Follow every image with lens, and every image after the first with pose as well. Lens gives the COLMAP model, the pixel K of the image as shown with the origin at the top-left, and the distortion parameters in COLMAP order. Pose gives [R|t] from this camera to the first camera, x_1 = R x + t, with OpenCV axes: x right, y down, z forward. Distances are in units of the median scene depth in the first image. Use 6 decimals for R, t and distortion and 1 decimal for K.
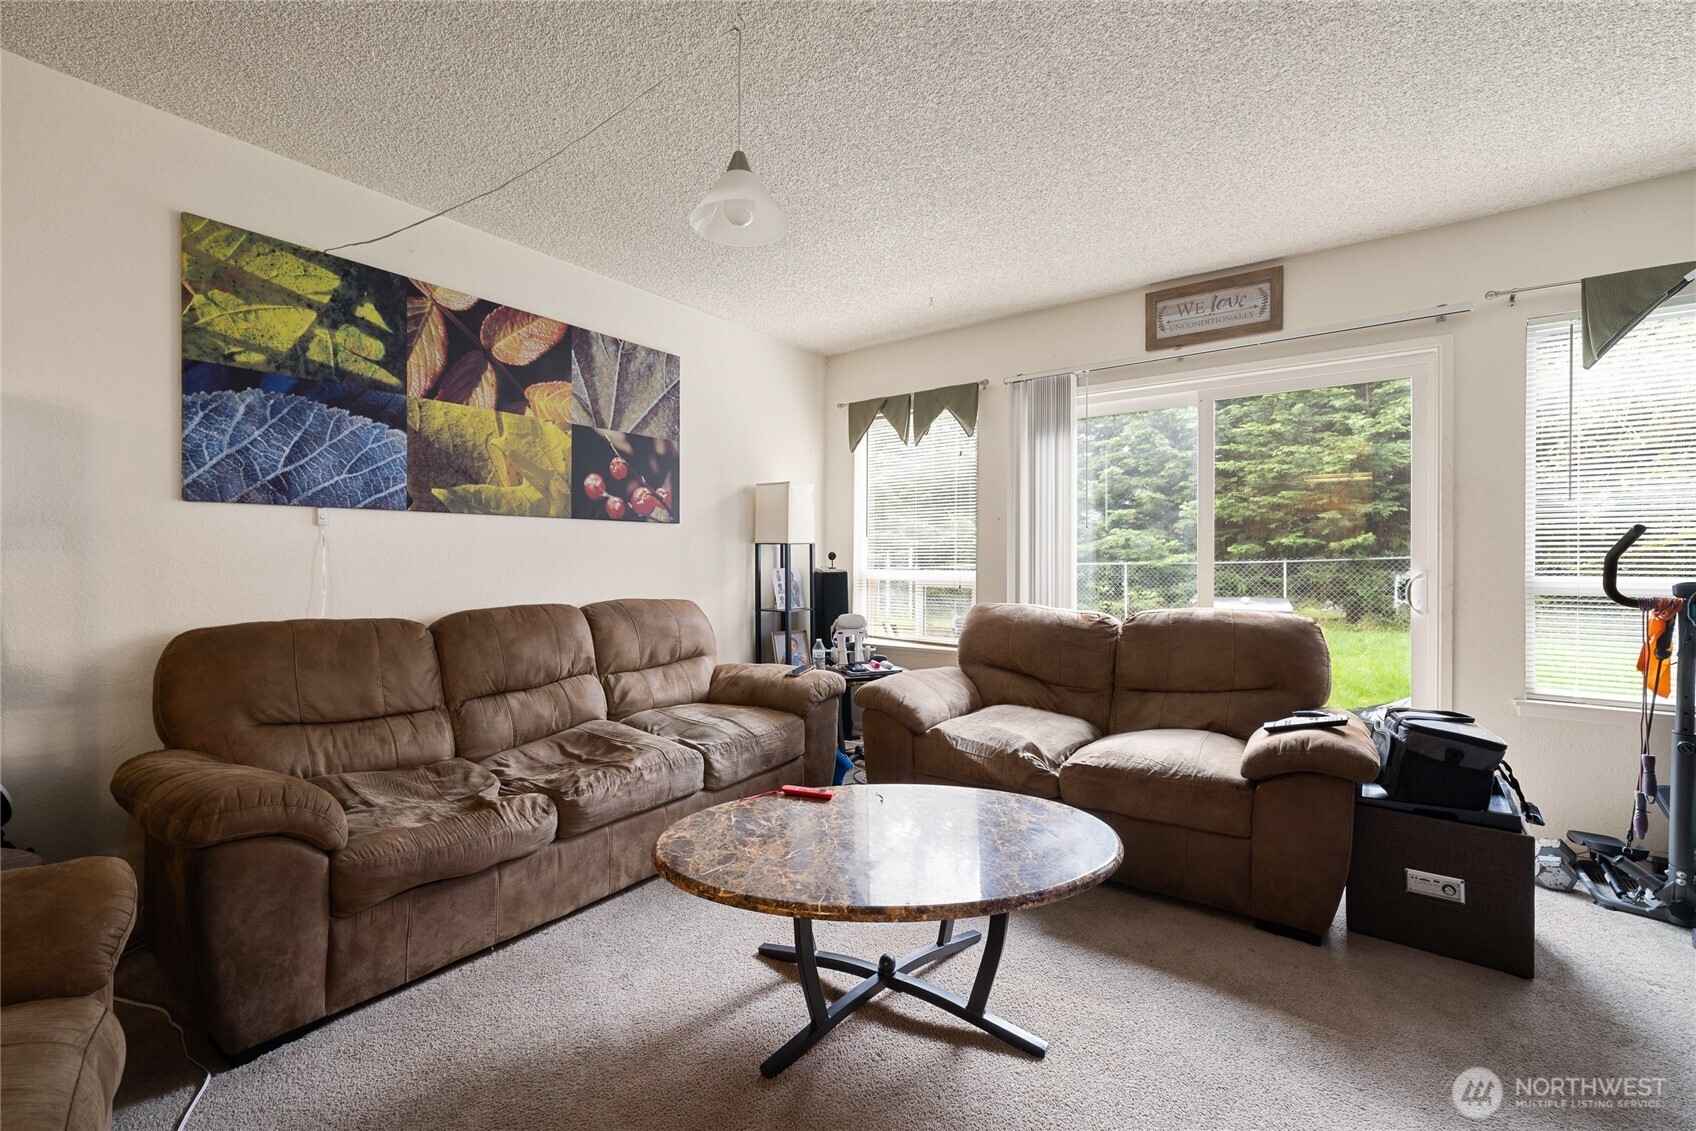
lens RADIAL K [[709.2, 0, 833.4], [0, 709.2, 557.6], [0, 0, 1]] dist [-0.002203, 0.001912]
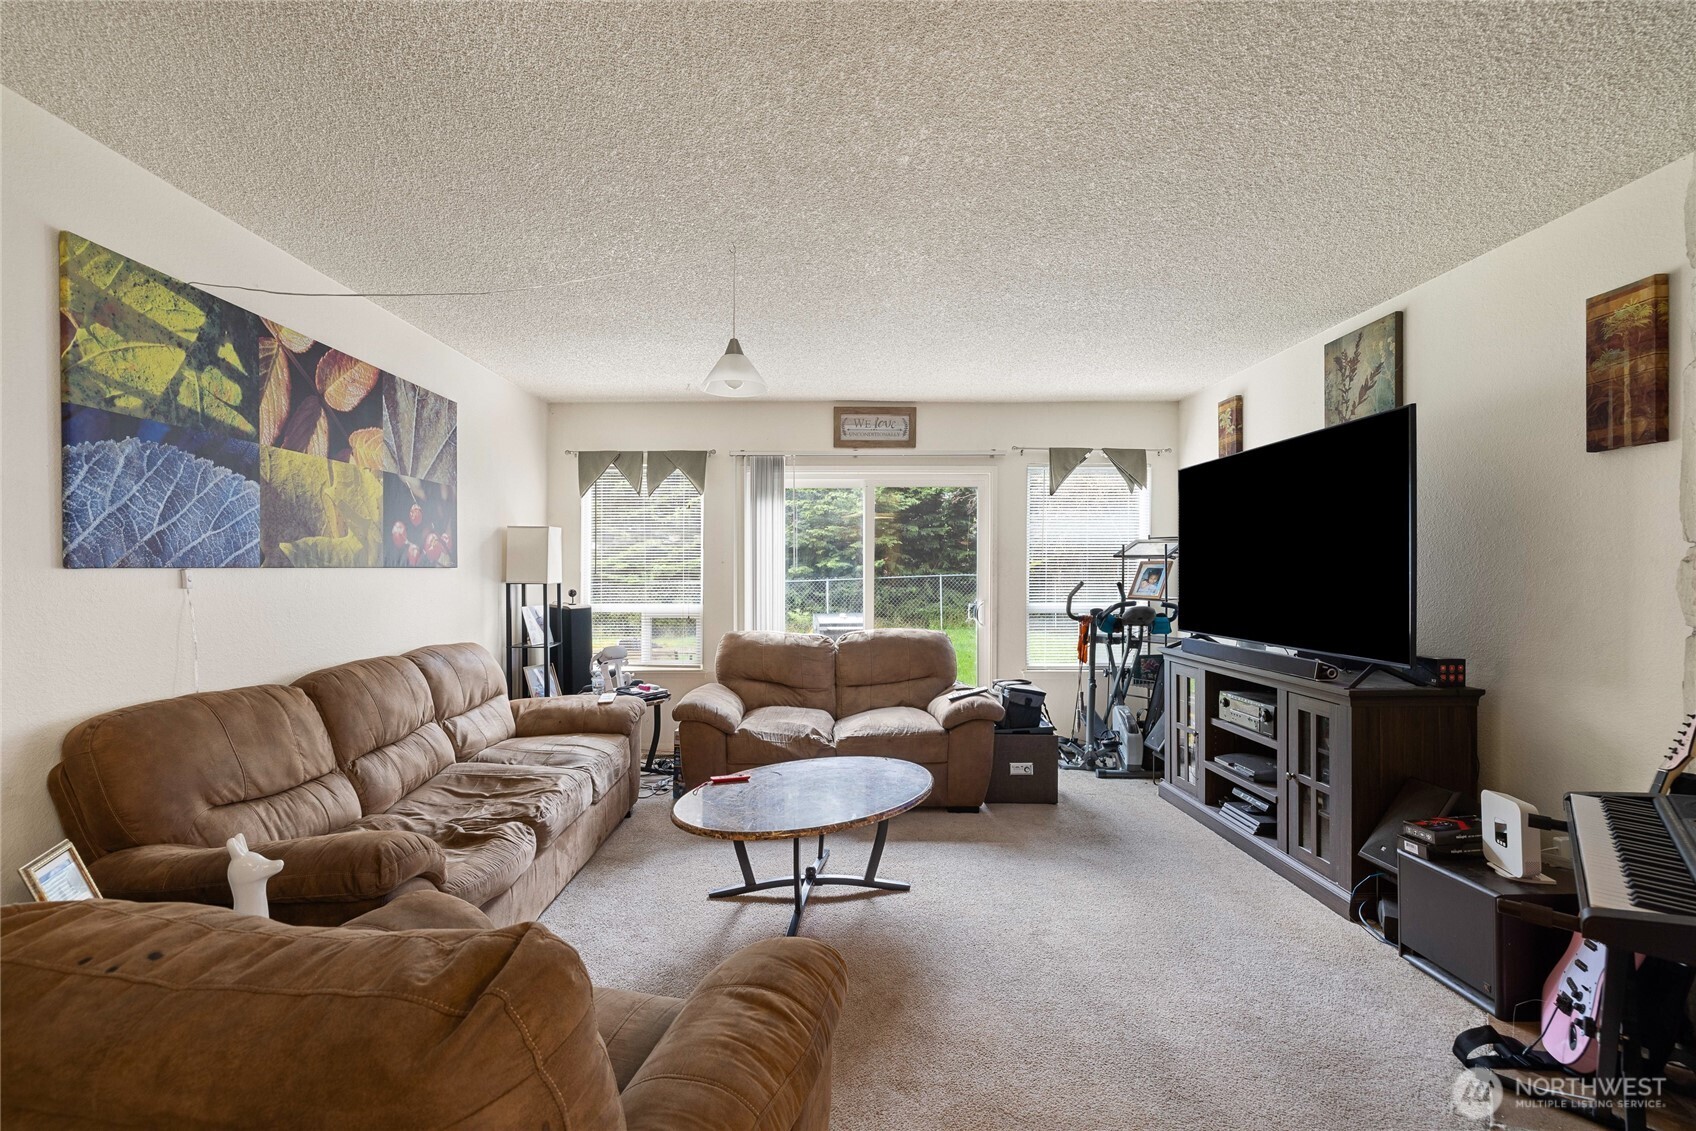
lens RADIAL K [[720.0, 0, 829.7], [0, 720.0, 575.7], [0, 0, 1]] dist [-0.003917, 0.002135]
pose [[0.802549, -0.005679, 0.596559, -0.500172], [-0.000335, 0.999950, 0.009970, -0.058217], [-0.596586, -0.008201, 0.802508, -0.177972]]
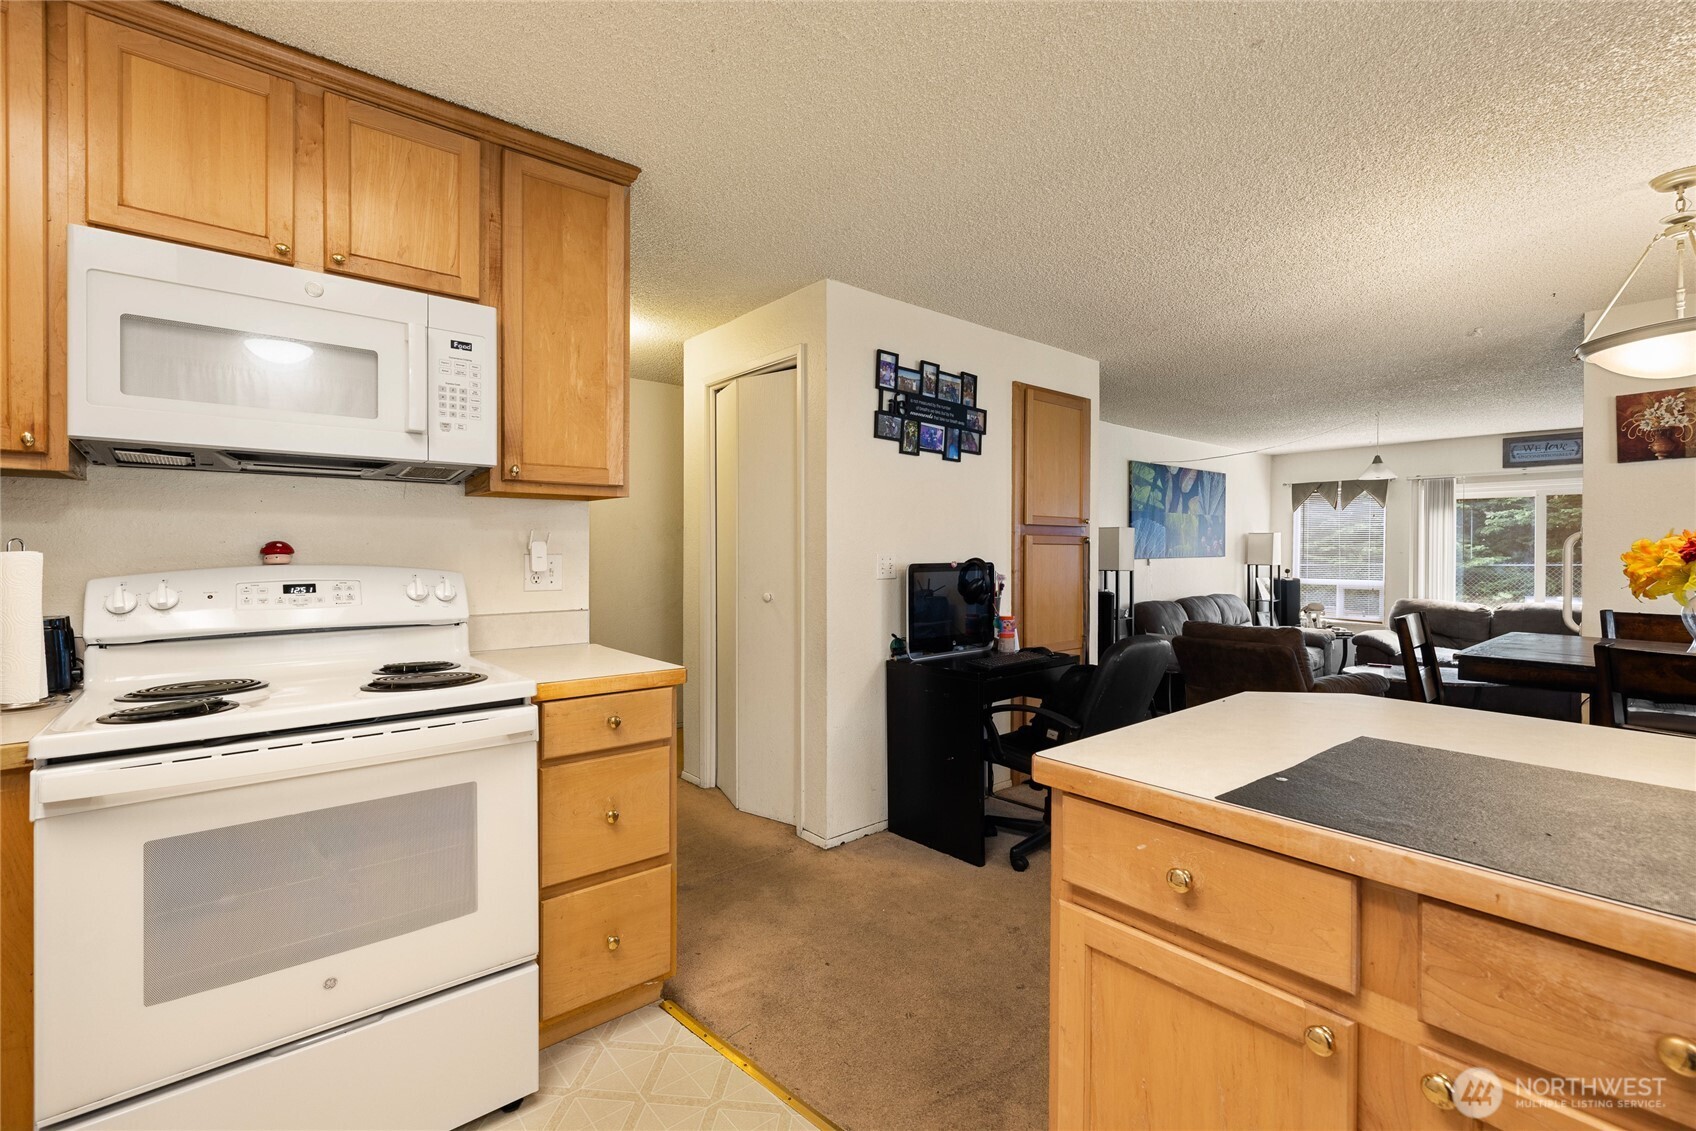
lens RADIAL K [[744.0, 0, 828.0], [0, 744.0, 551.5], [0, 0, 1]] dist [0.000469, -0.000078]
pose [[0.971504, 0.001629, -0.237018, -1.008234], [0.000450, 0.999962, 0.008716, -0.100383], [0.237023, -0.008574, 0.971466, -1.638459]]
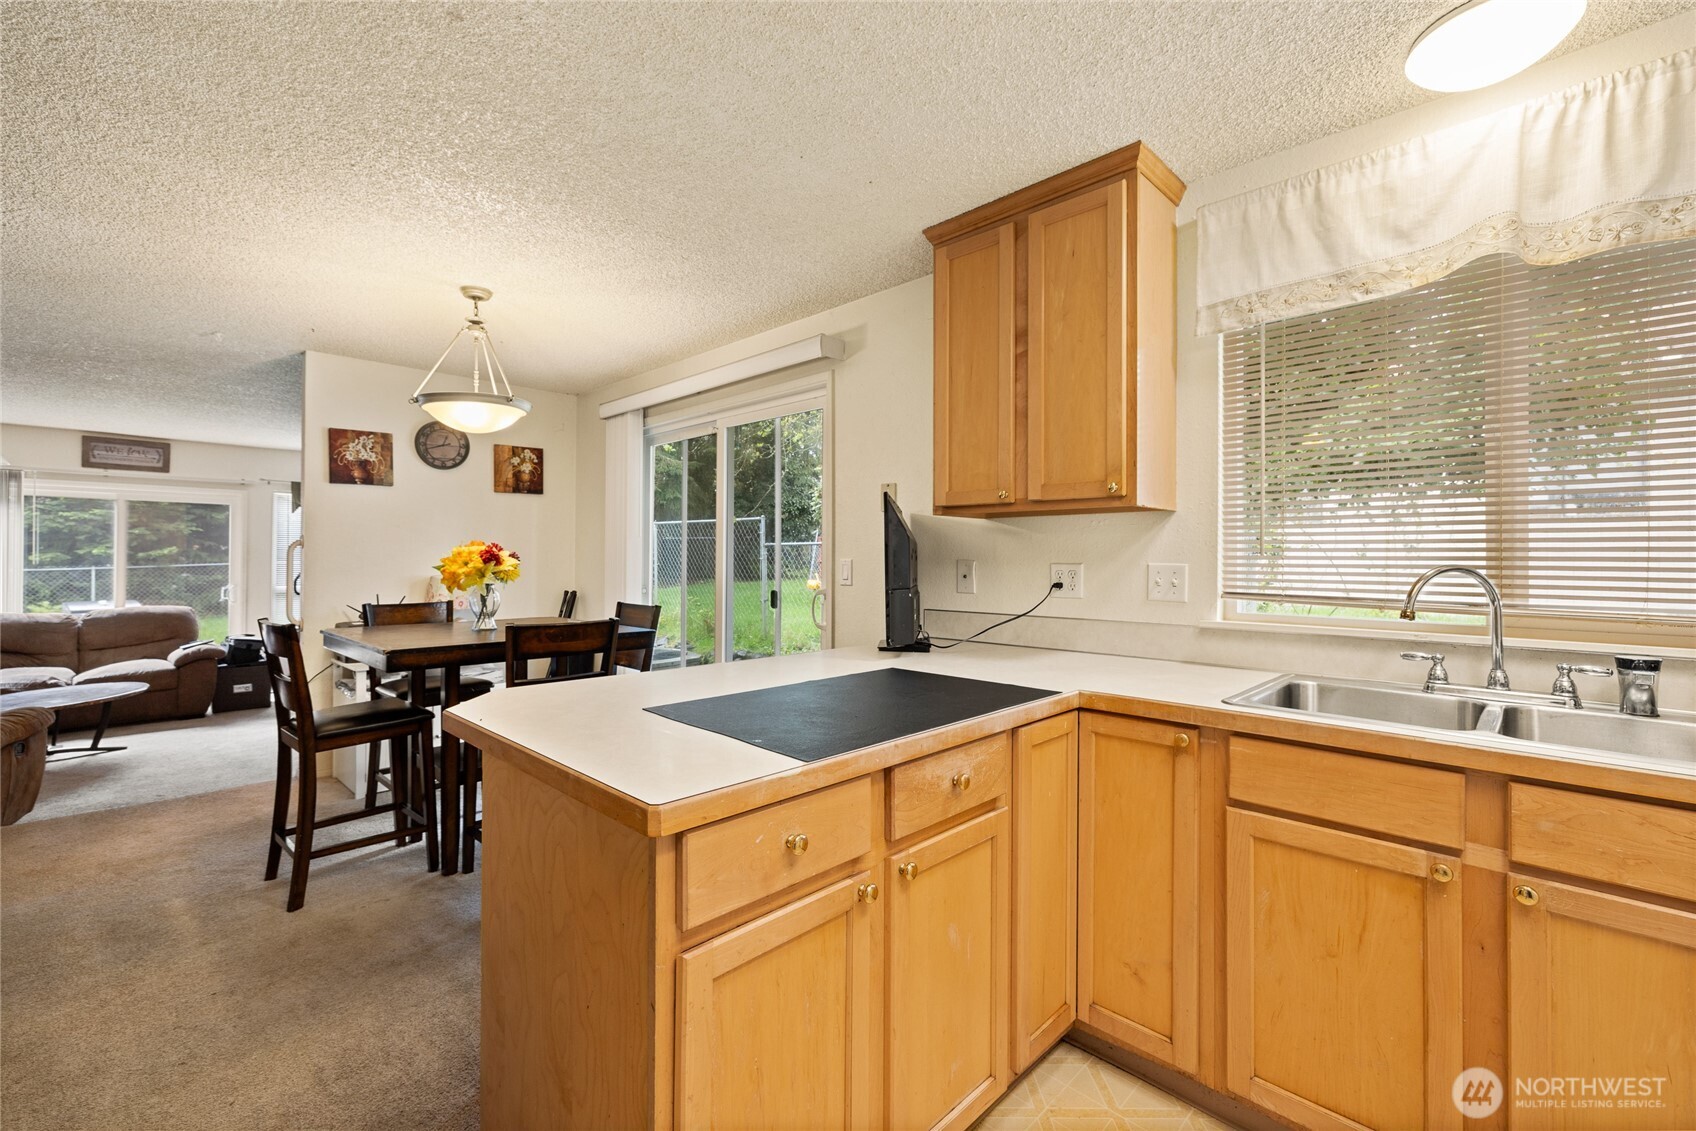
lens RADIAL K [[709.2, 0, 837.1], [0, 709.2, 555.0], [0, 0, 1]] dist [-0.002203, 0.001912]
pose [[0.138829, 0.002493, 0.990313, -1.273644], [-0.009839, 0.999951, -0.001138, -0.099197], [-0.990268, -0.009585, 0.138846, -1.368127]]
